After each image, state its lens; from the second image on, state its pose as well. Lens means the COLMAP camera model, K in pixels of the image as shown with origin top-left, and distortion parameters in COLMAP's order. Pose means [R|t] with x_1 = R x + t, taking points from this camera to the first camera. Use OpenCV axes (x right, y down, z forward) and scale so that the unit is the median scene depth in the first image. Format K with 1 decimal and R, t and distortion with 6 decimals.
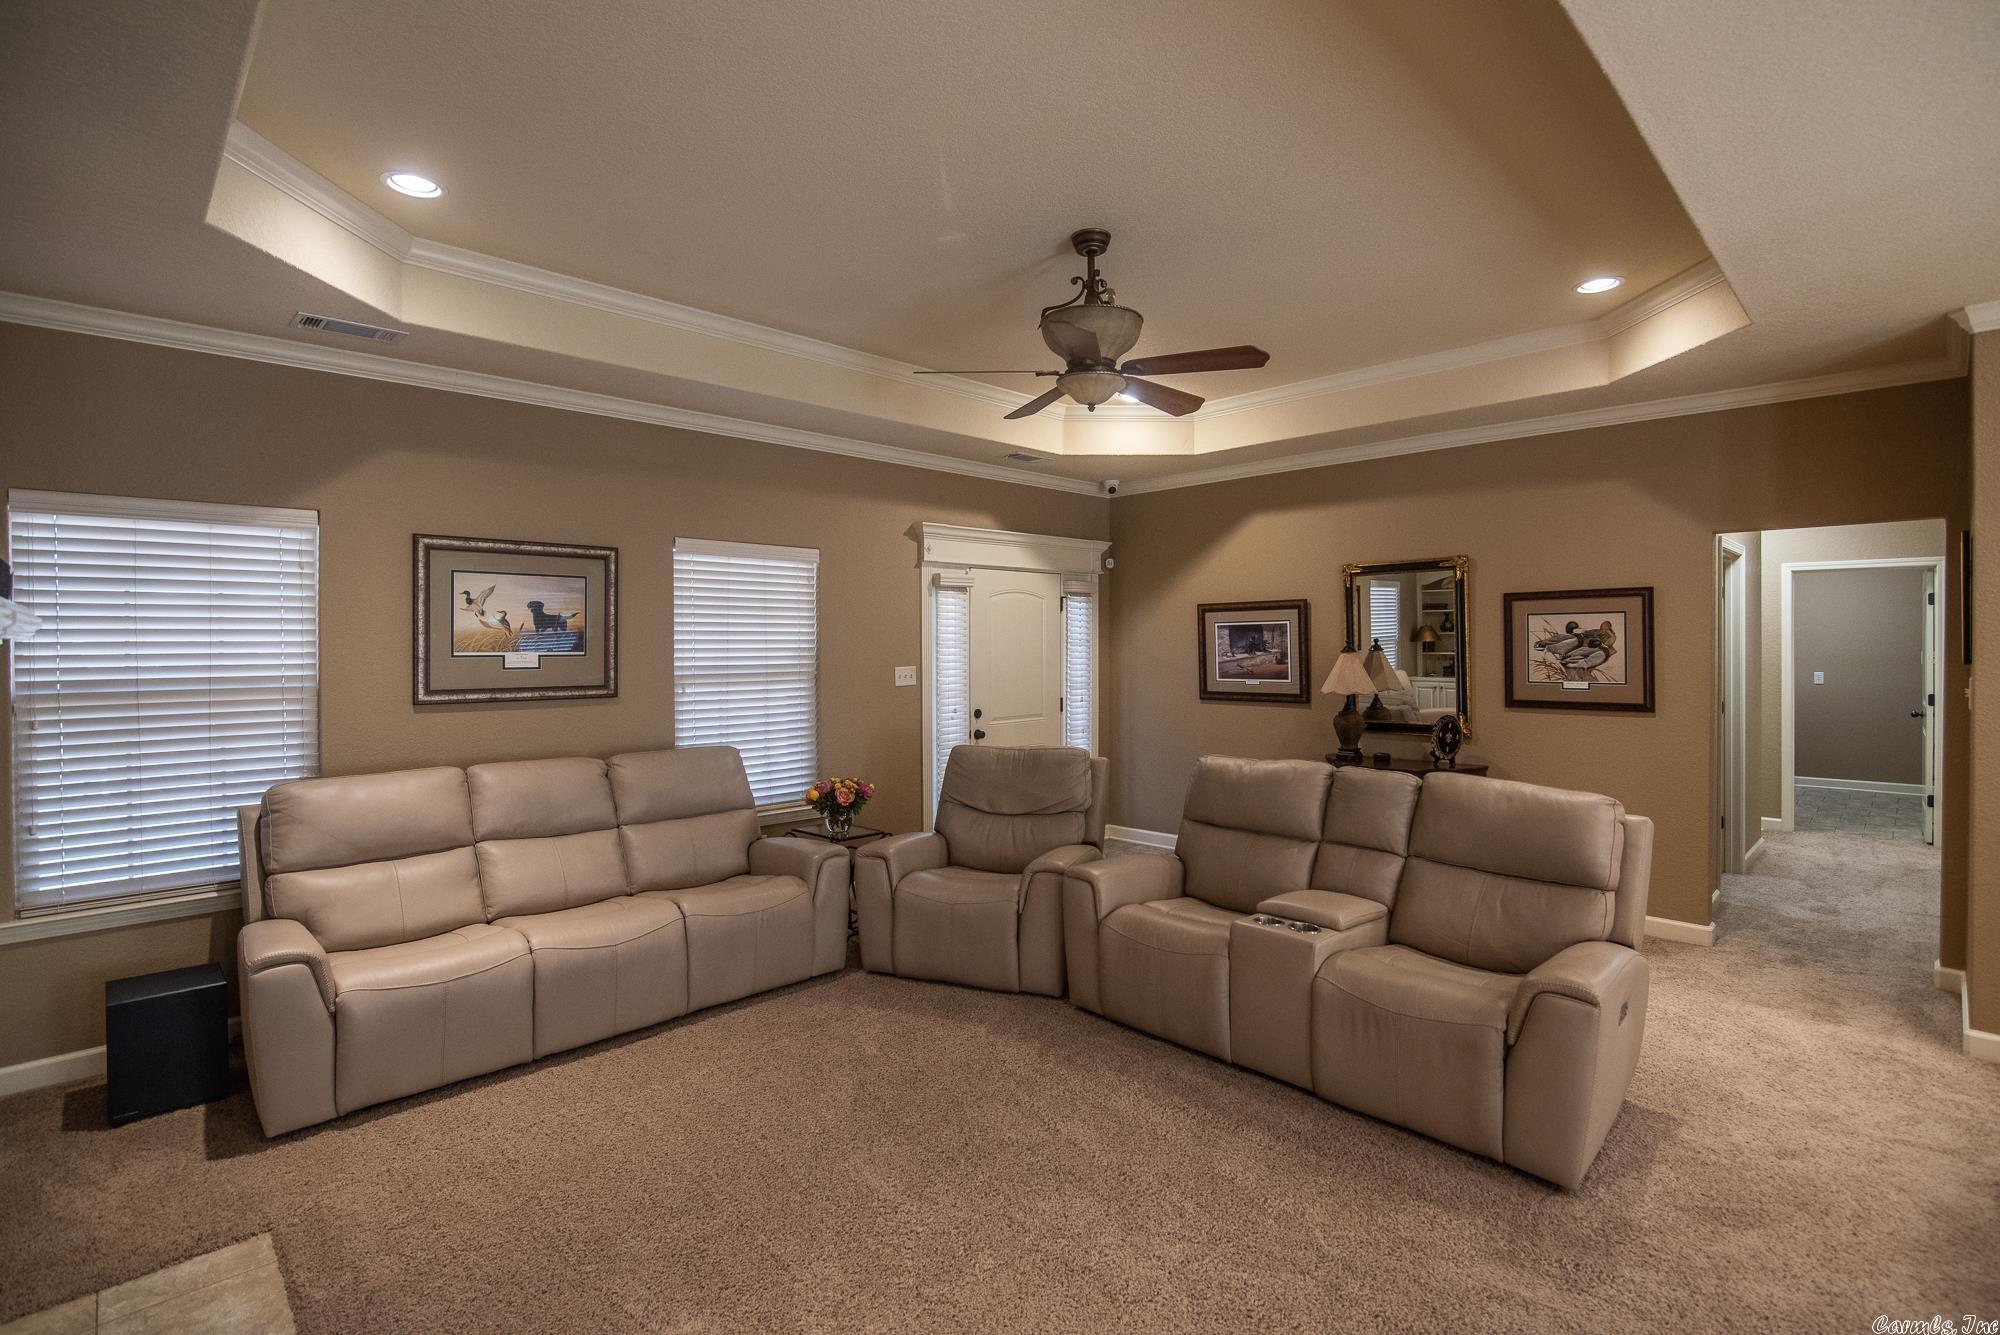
lens RADIAL K [[949.3, 0, 1001.6], [0, 949.3, 638.1], [0, 0, 1]] dist [-0.002252, -0.000265]
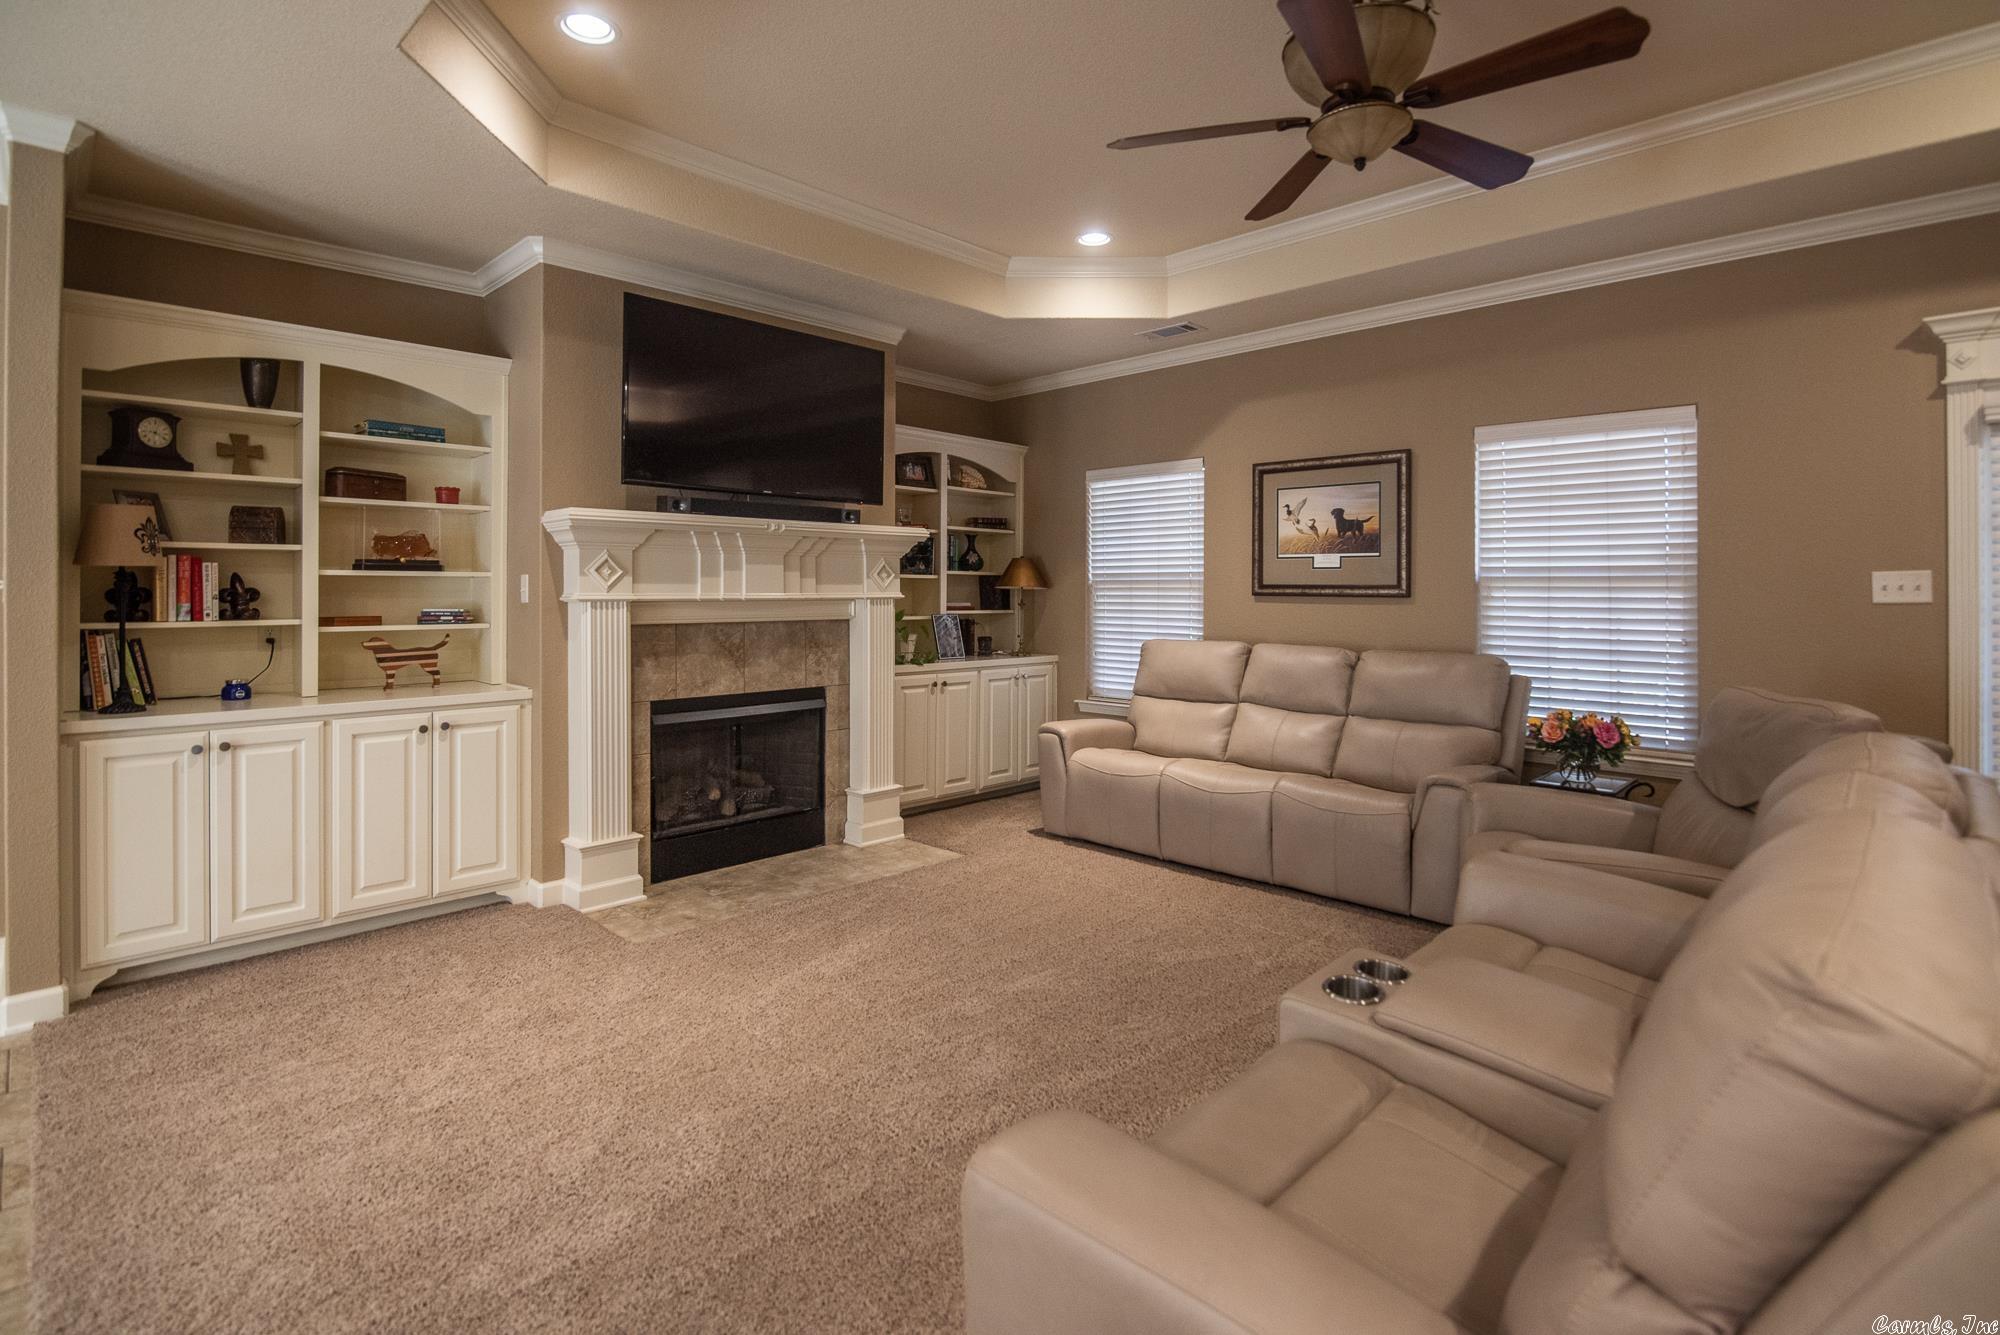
lens RADIAL K [[966.9, 0, 1033.9], [0, 966.9, 580.6], [0, 0, 1]] dist [-0.005477, -0.000556]
pose [[0.040726, -0.001202, -0.999170, 0.634274], [0.003495, 0.999993, -0.001061, 0.046340], [0.999164, -0.003449, 0.040730, 0.586076]]
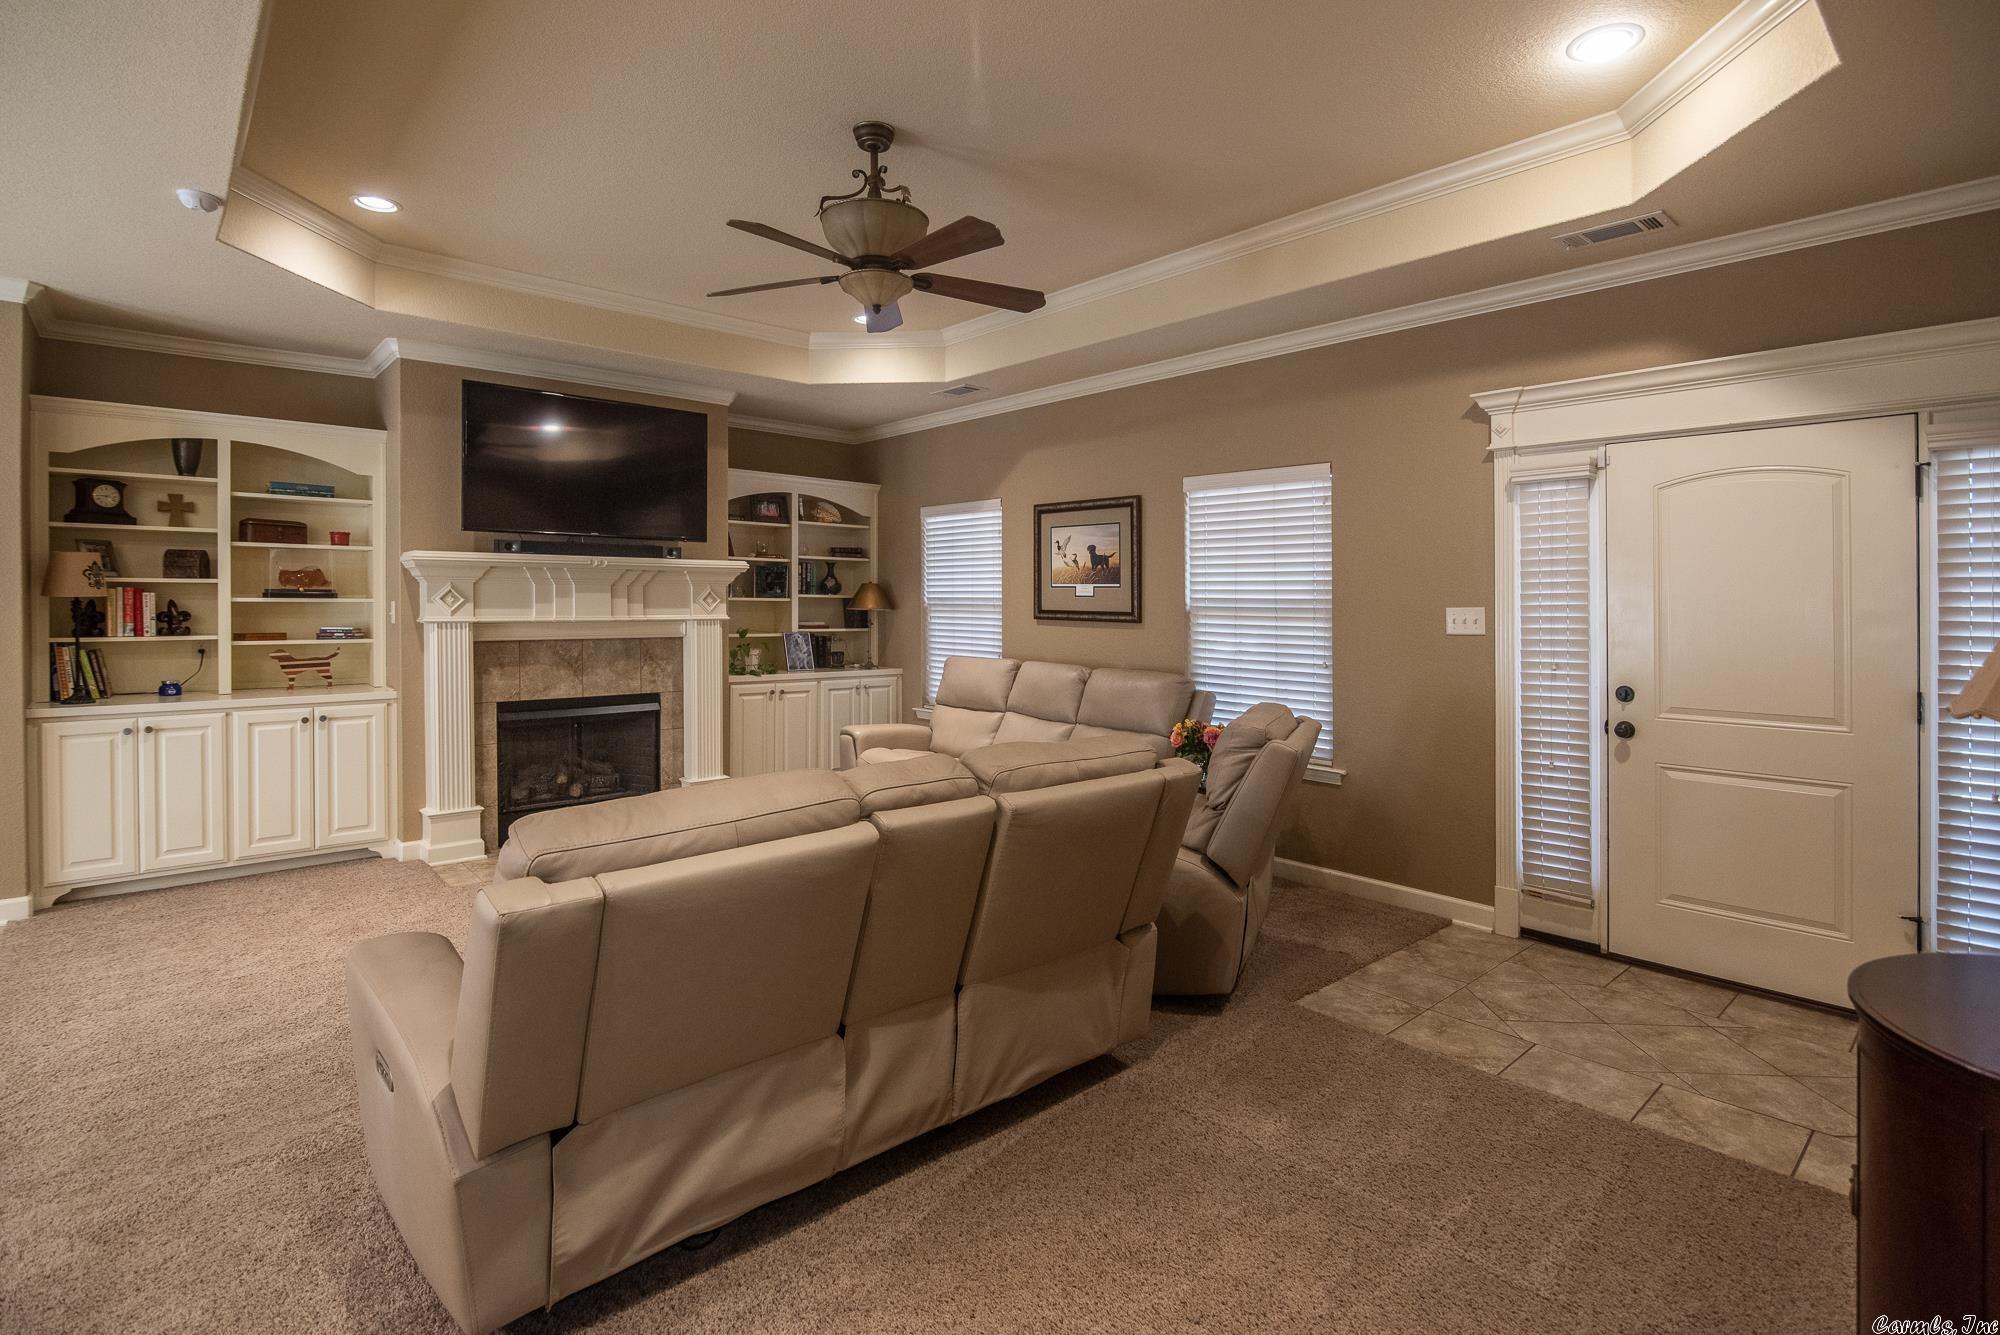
lens RADIAL K [[972.7, 0, 1002.3], [0, 972.7, 604.2], [0, 0, 1]] dist [-0.000926, -0.000717]
pose [[-0.046331, 0.011596, -0.998859, 0.838785], [-0.001687, 0.999930, 0.011687, 0.026654], [0.998925, 0.002227, -0.046308, 0.929320]]
